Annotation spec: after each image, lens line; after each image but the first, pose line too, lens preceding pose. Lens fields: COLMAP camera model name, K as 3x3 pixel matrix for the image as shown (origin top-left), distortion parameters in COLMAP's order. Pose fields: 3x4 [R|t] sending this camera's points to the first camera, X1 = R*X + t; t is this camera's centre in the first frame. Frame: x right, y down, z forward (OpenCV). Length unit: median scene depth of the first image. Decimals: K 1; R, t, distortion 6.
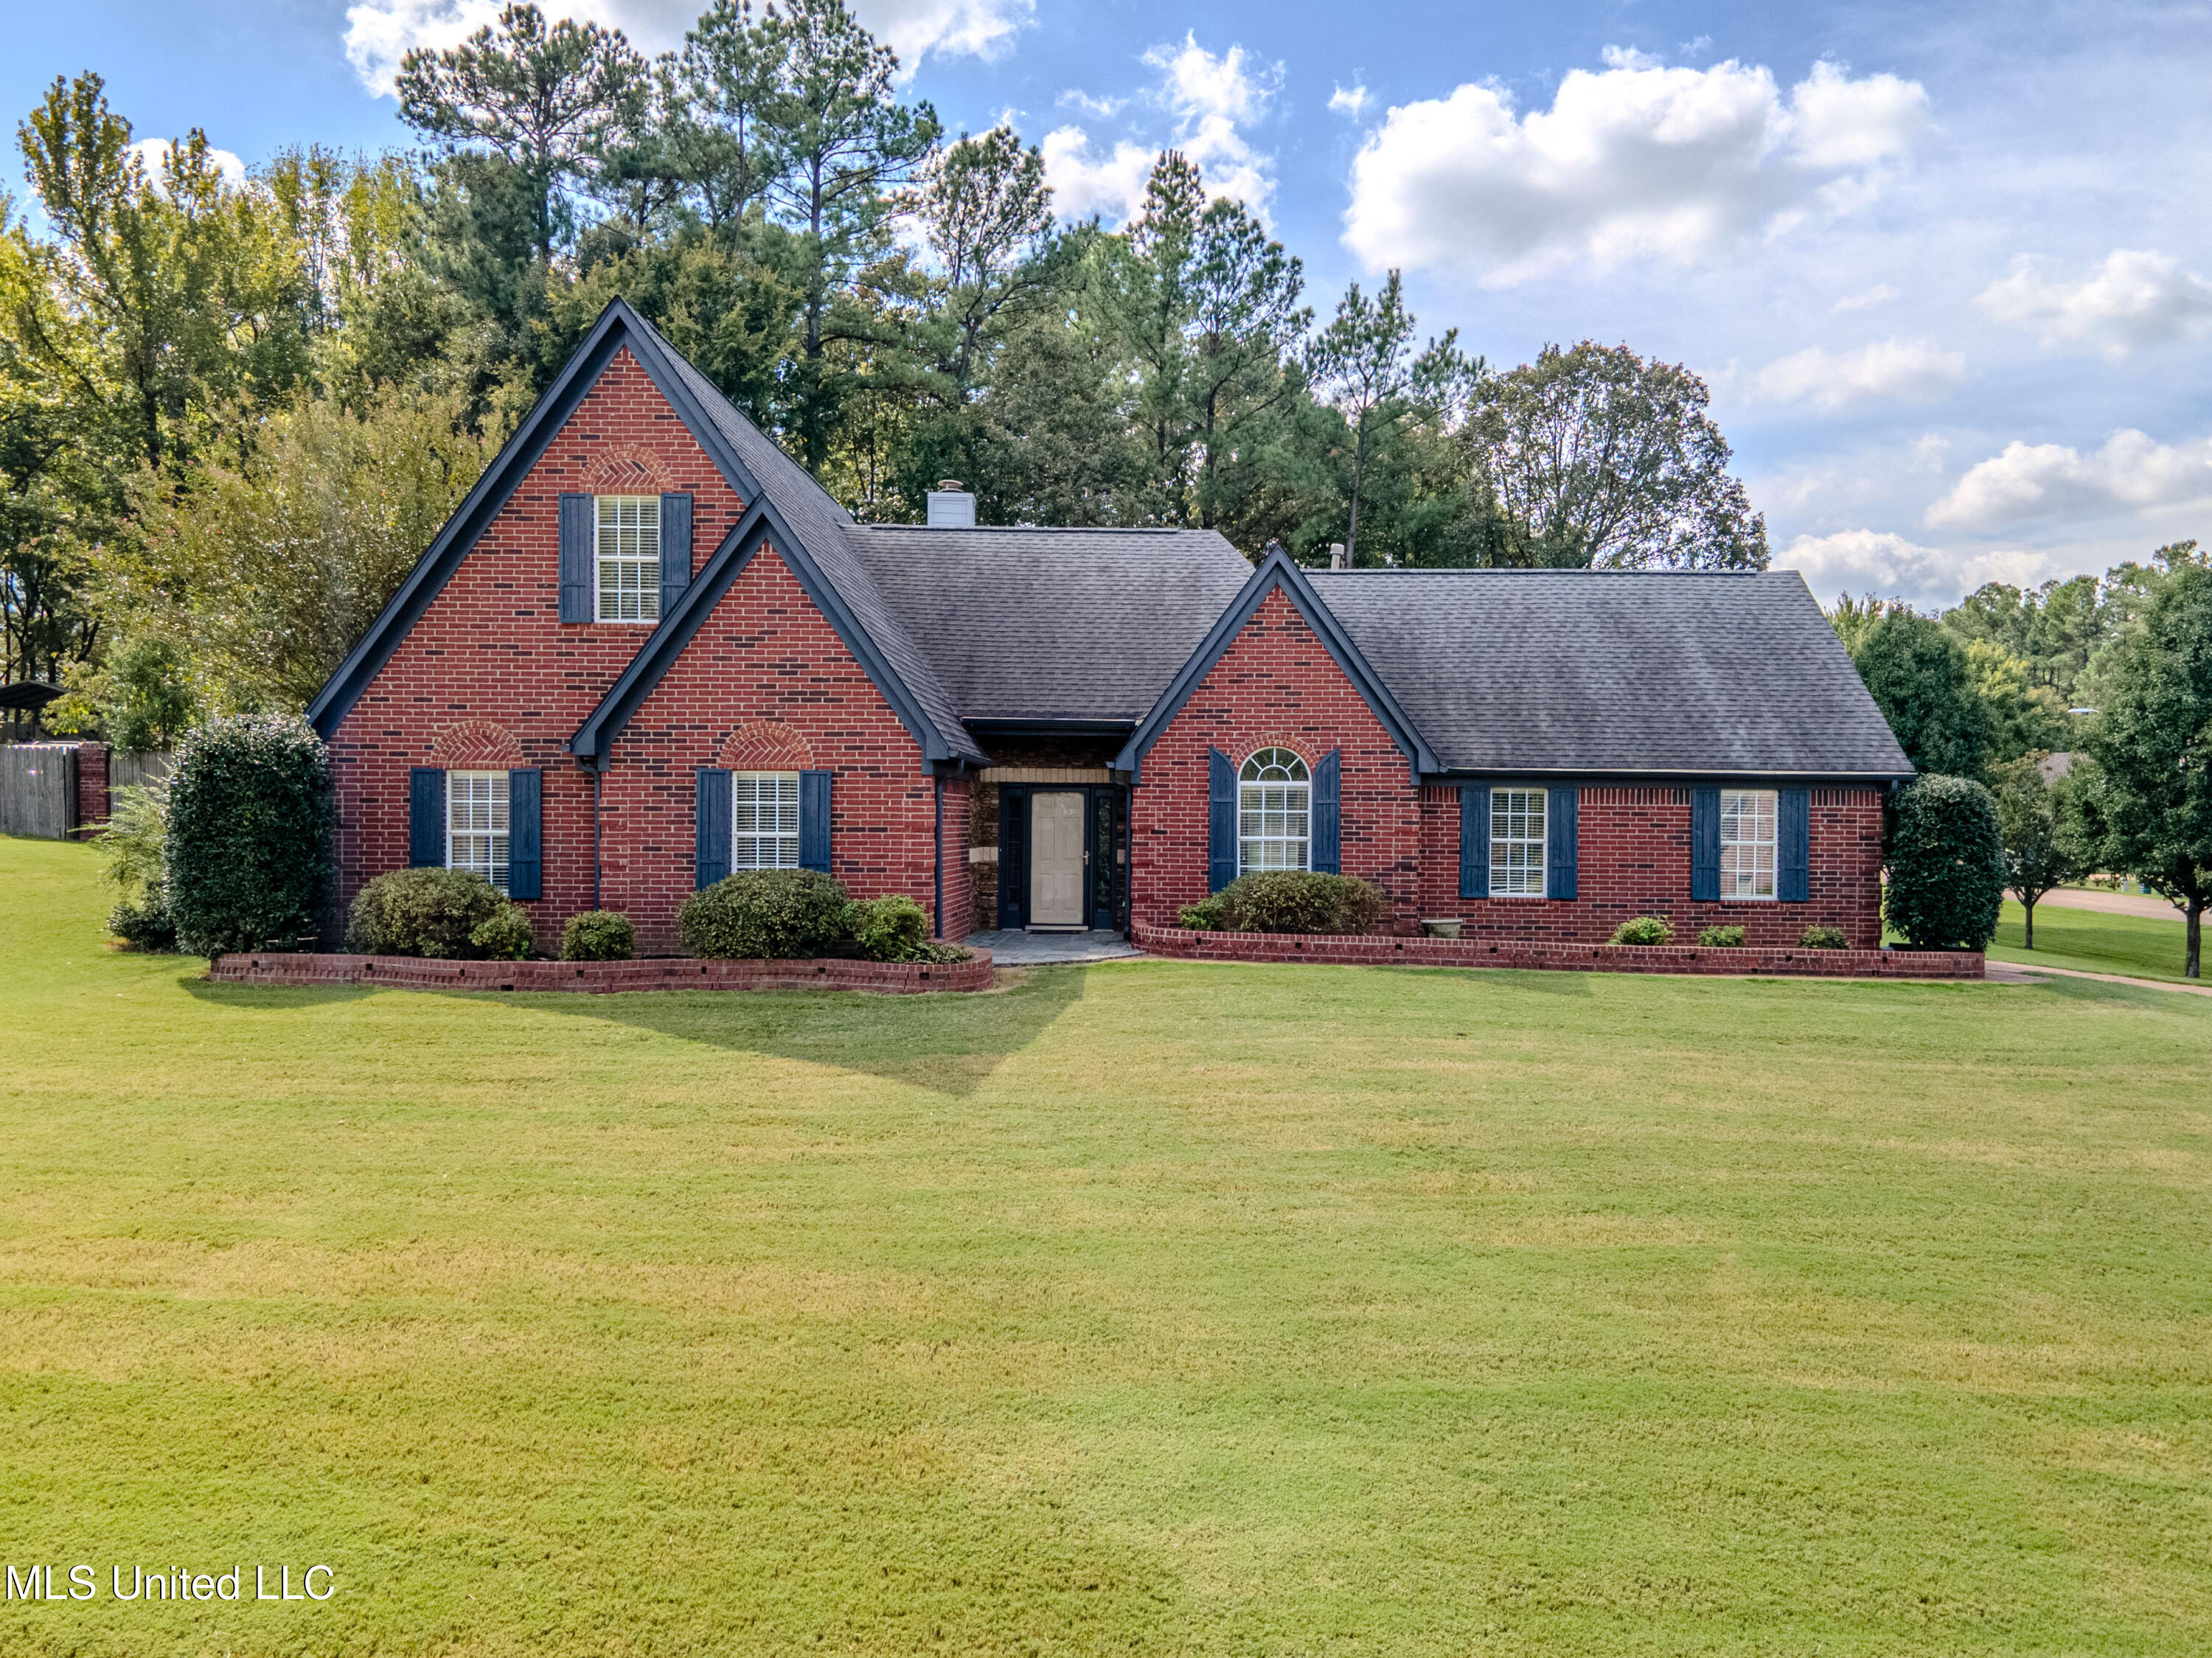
lens RADIAL K [[1665.6, 0, 1137.0], [0, 1665.6, 832.9], [0, 0, 1]] dist [0.007559, 0.053651]
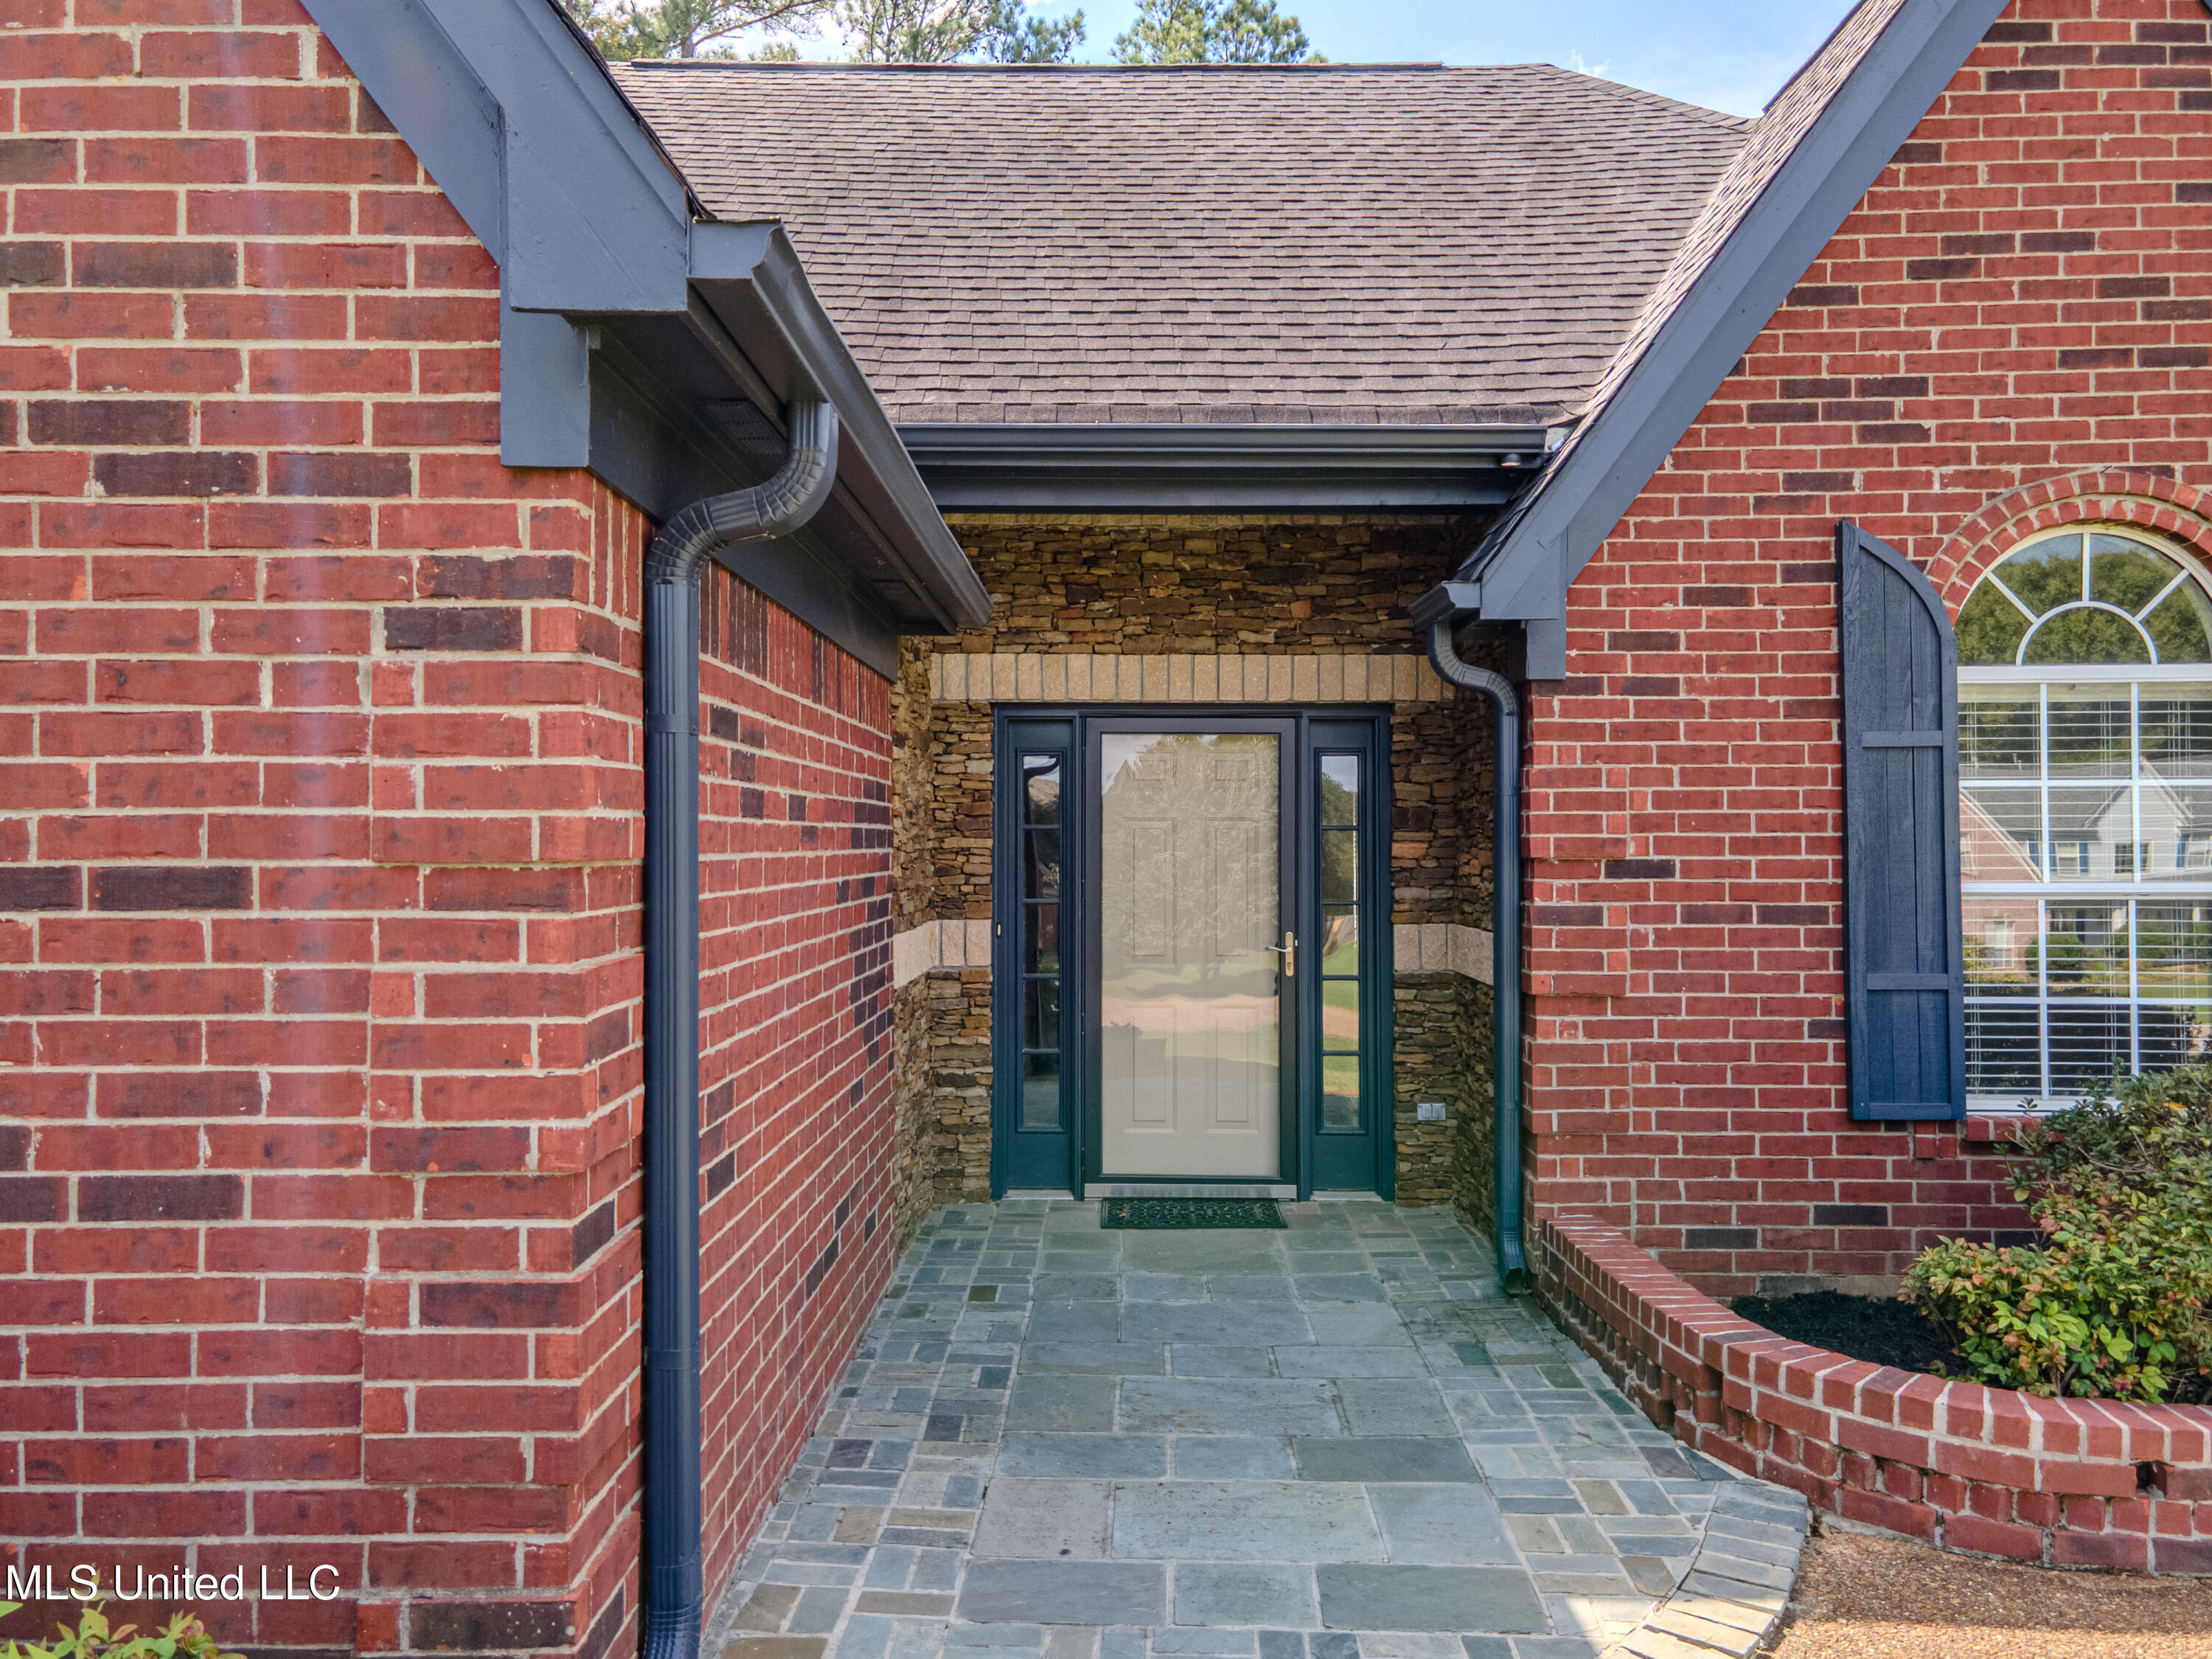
lens RADIAL K [[1610.5, 0, 1106.0], [0, 1610.5, 829.5], [0, 0, 1]] dist [0.020035, 0.046725]
pose [[0.999695, -0.008096, 0.023341, -0.074693], [0.008421, 0.999869, -0.013832, -0.003709], [-0.023226, 0.014024, 0.999632, 0.764776]]
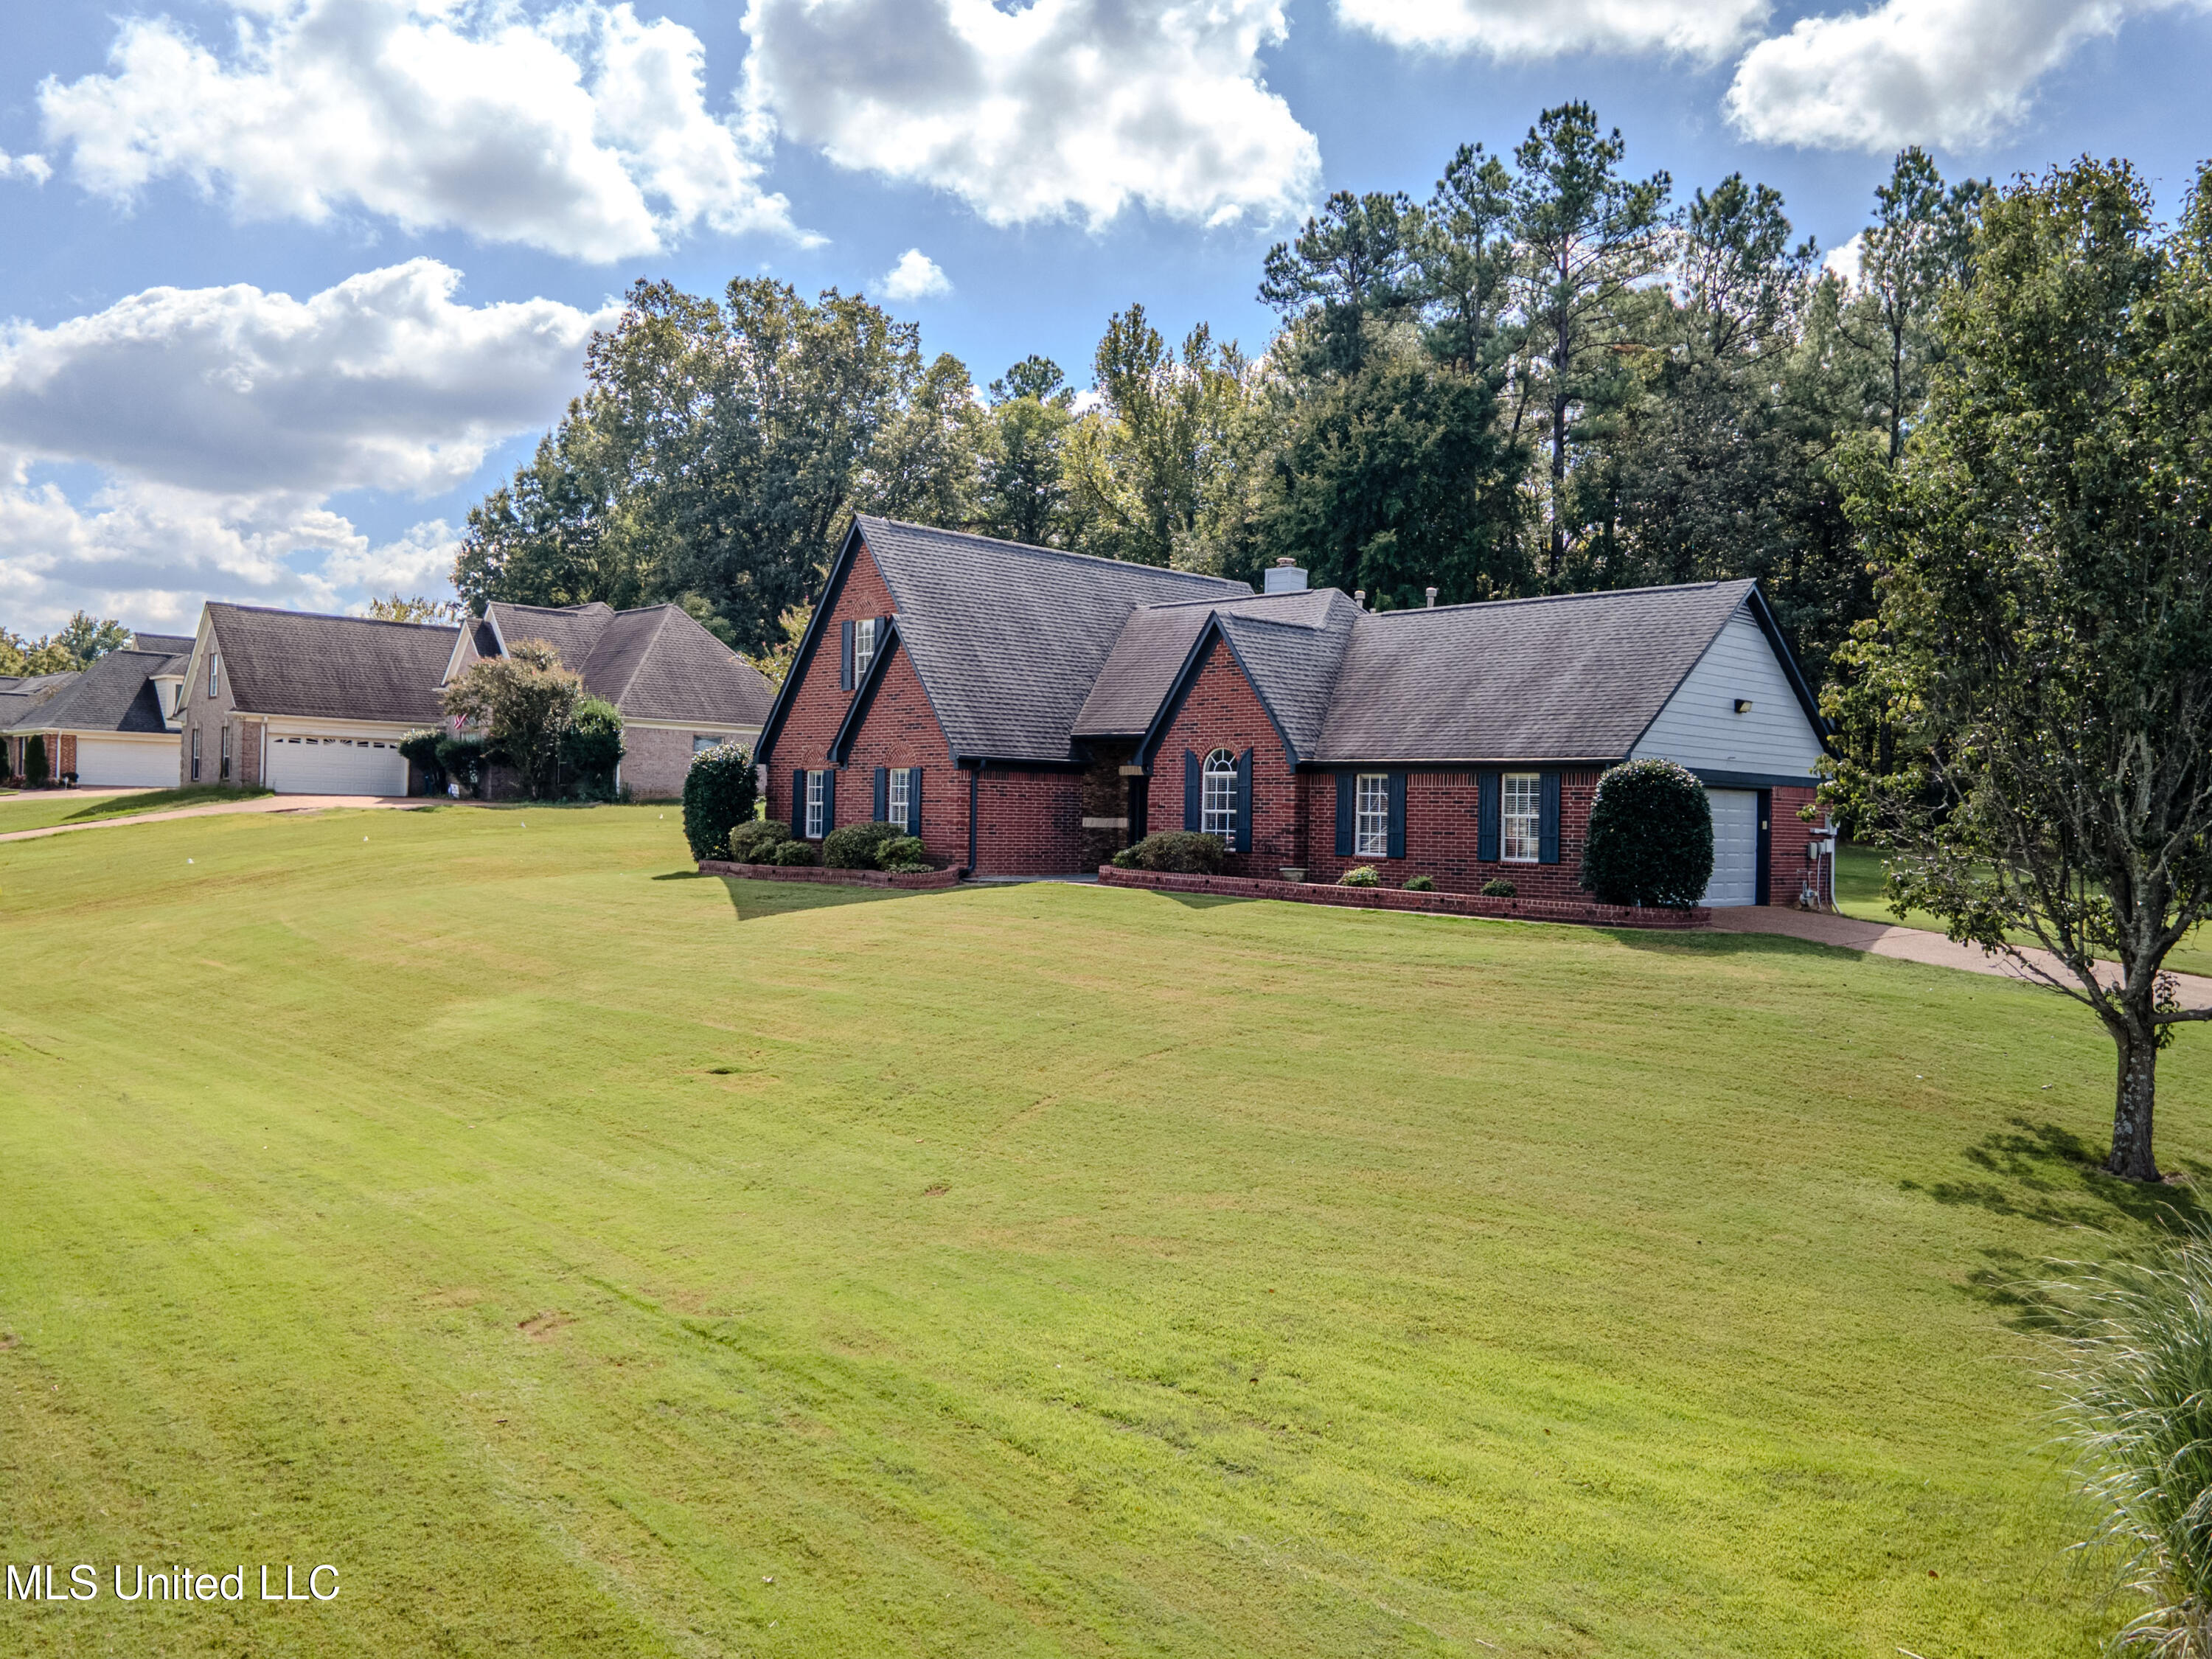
lens RADIAL K [[1610.5, 0, 1106.0], [0, 1610.5, 829.5], [0, 0, 1]] dist [0.020035, 0.046725]
pose [[0.726434, 0.010389, -0.687158, 0.988847], [-0.016273, 0.999865, -0.002087, 0.024353], [0.687043, 0.012698, 0.726505, -0.092019]]
